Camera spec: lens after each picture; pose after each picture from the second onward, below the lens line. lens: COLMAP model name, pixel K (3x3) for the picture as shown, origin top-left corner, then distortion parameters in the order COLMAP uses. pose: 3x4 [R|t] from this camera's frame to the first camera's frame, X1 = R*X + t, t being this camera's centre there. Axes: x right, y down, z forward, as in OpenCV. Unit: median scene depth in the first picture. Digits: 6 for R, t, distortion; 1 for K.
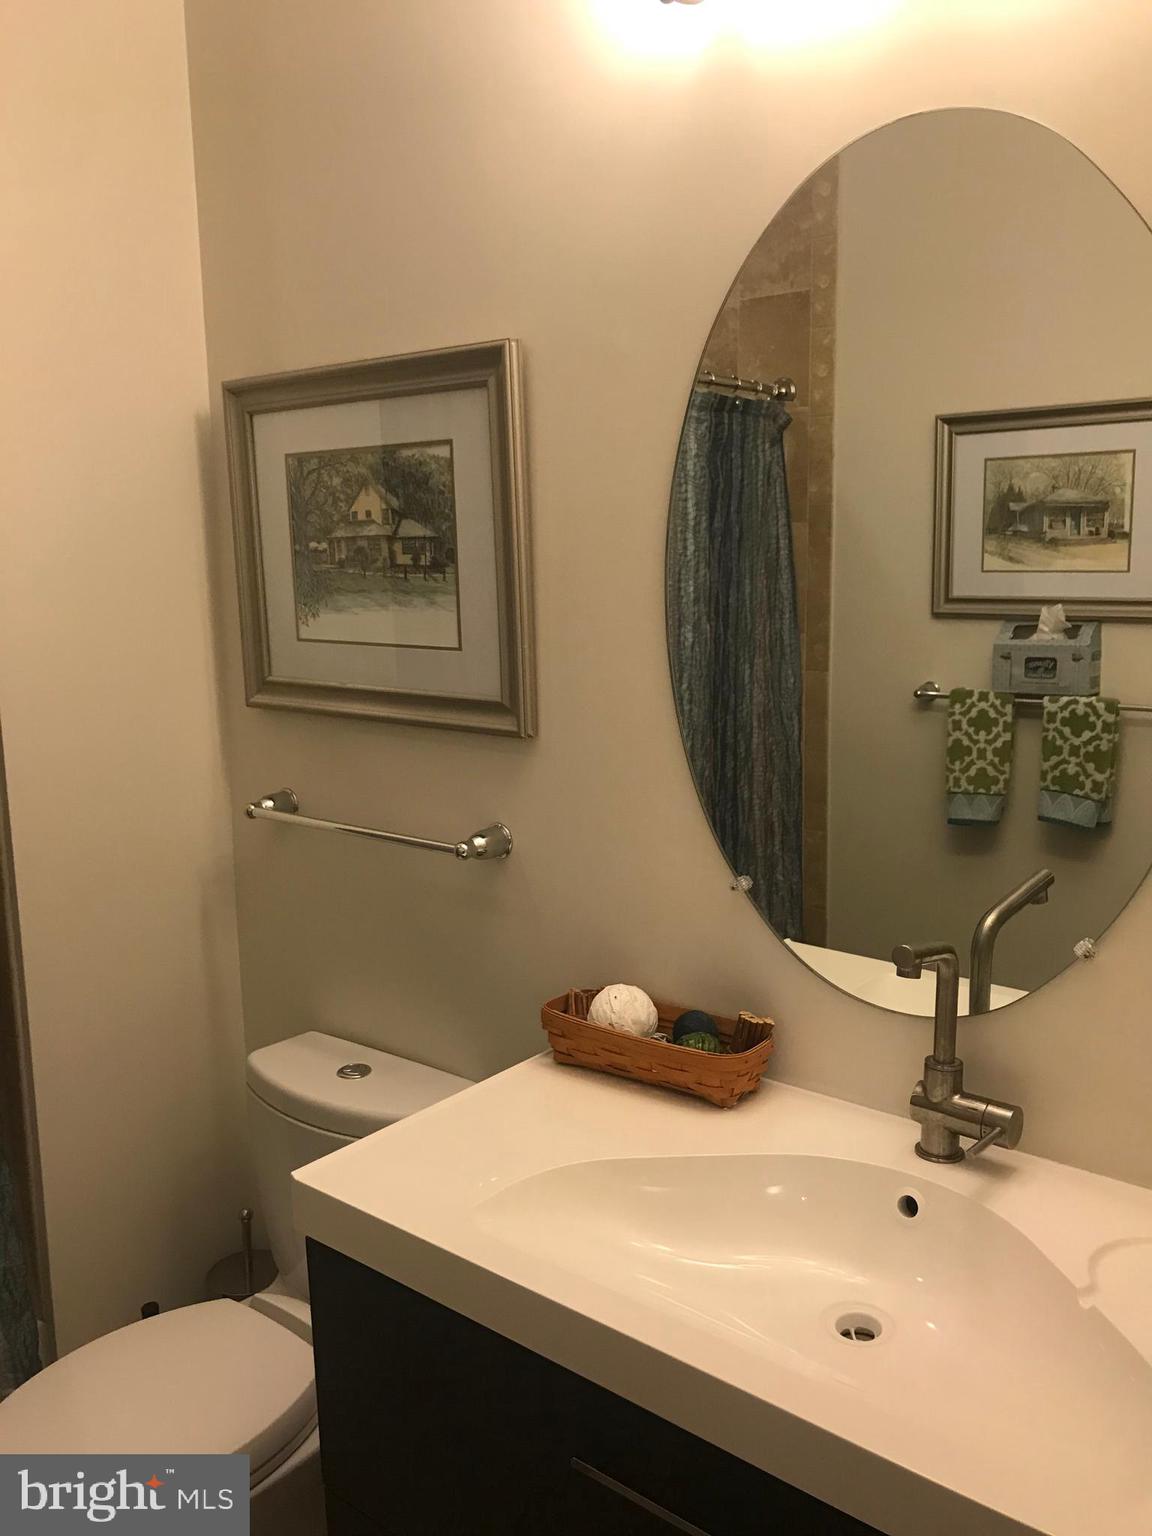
lens RADIAL K [[1260.3, 0, 585.5], [0, 1260.3, 774.1], [0, 0, 1]] dist [0.031423, -0.035024]
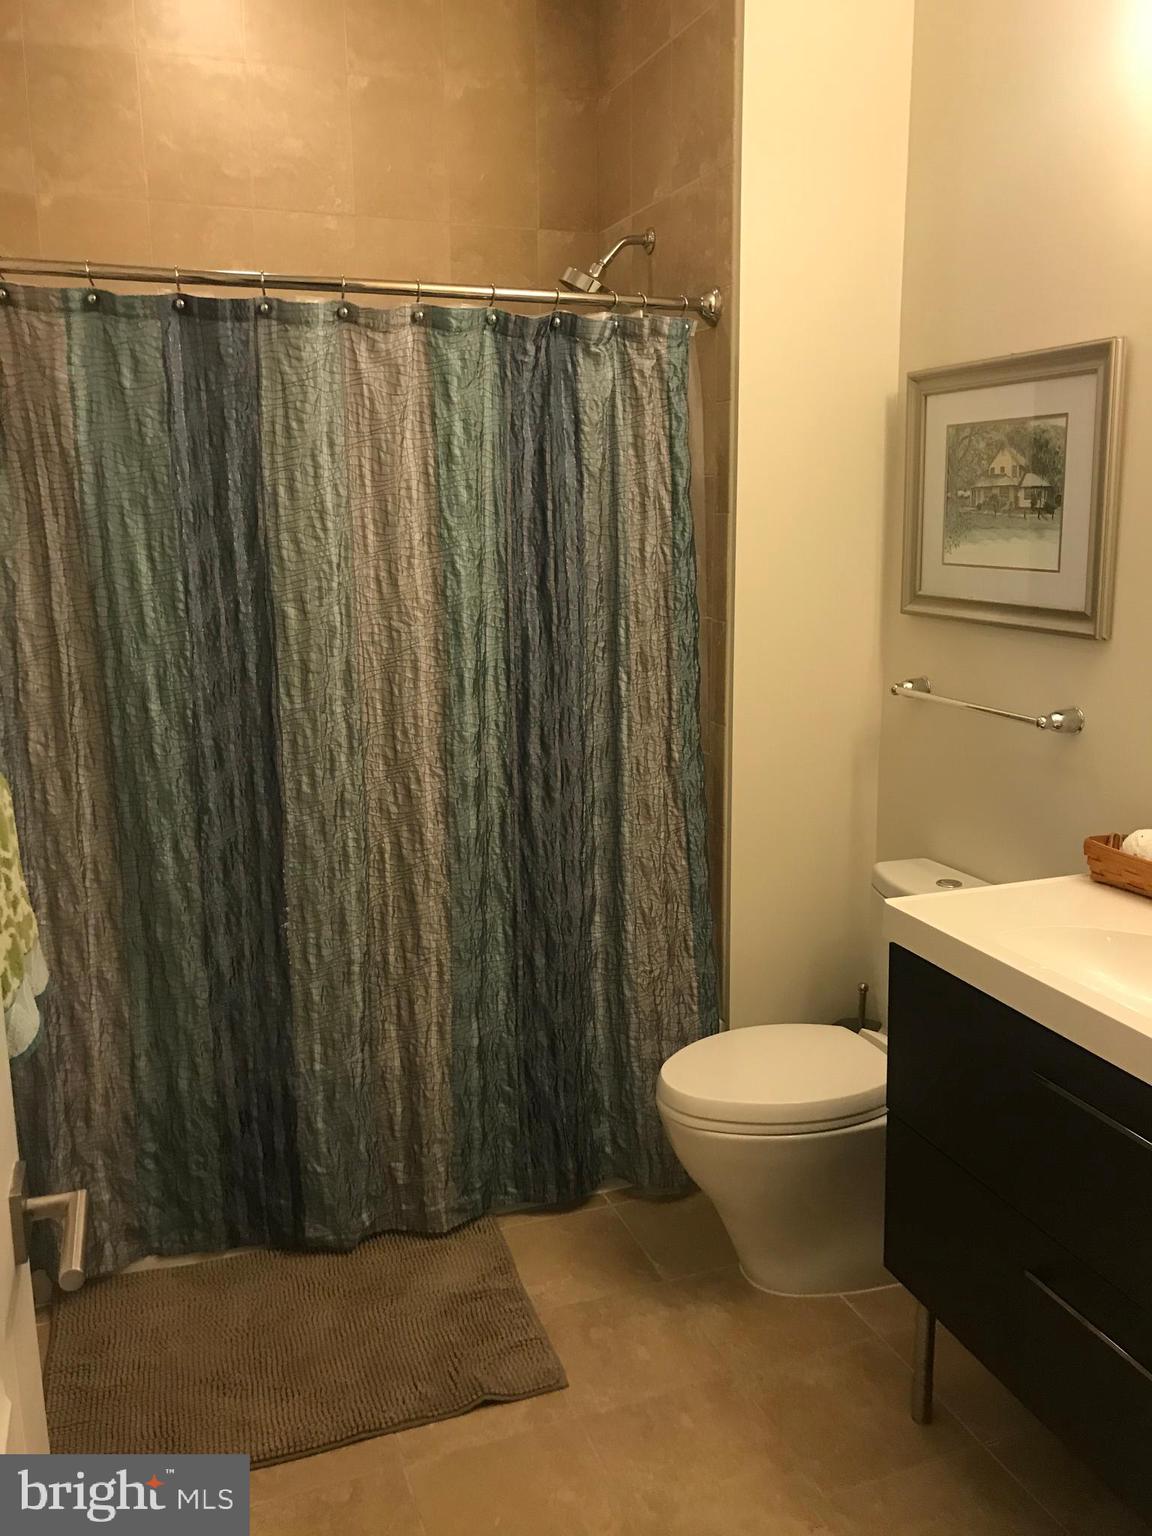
lens RADIAL K [[1260.3, 0, 601.7], [0, 1260.3, 757.4], [0, 0, 1]] dist [0.031423, -0.035024]
pose [[0.864511, 0.104988, -0.491526, 0.151718], [-0.091258, 0.994473, 0.051909, 0.066267], [0.494259, -0.000020, 0.869315, -0.373313]]
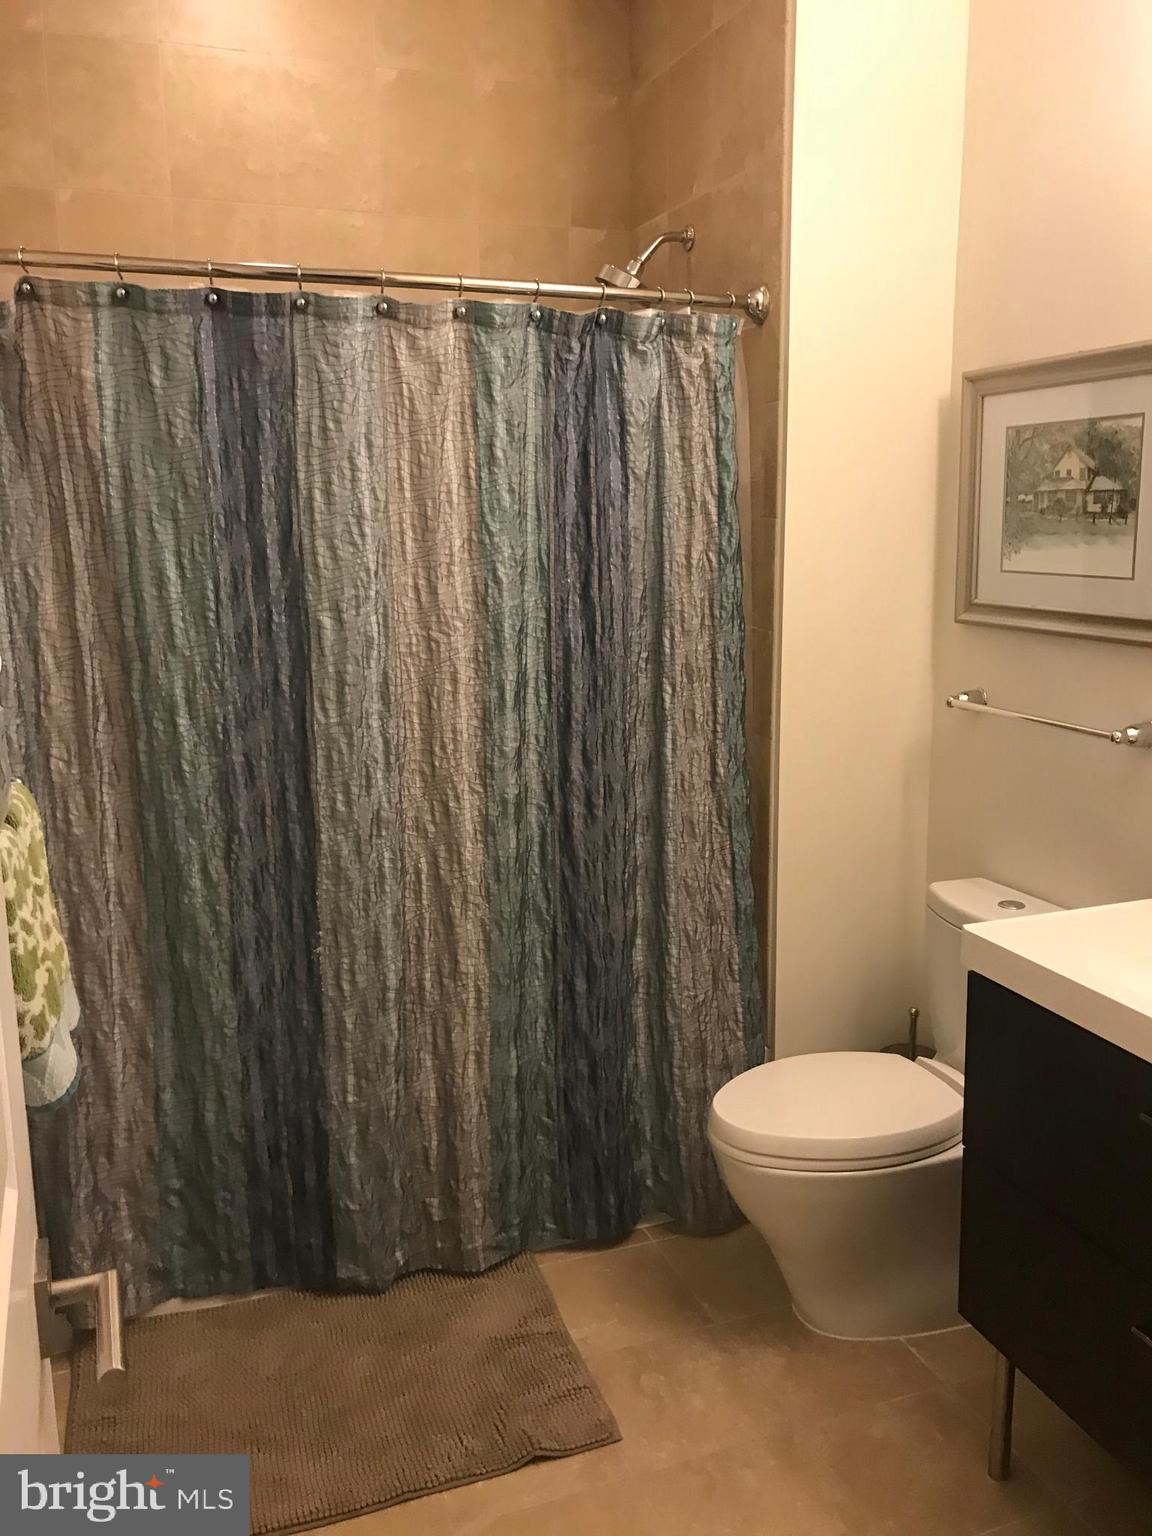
lens RADIAL K [[1260.3, 0, 596.1], [0, 1260.3, 755.7], [0, 0, 1]] dist [0.031423, -0.035024]
pose [[0.866648, 0.099667, -0.488864, 0.068549], [-0.090456, 0.994993, 0.042496, 0.068379], [0.490652, 0.007391, 0.871324, -0.349839]]
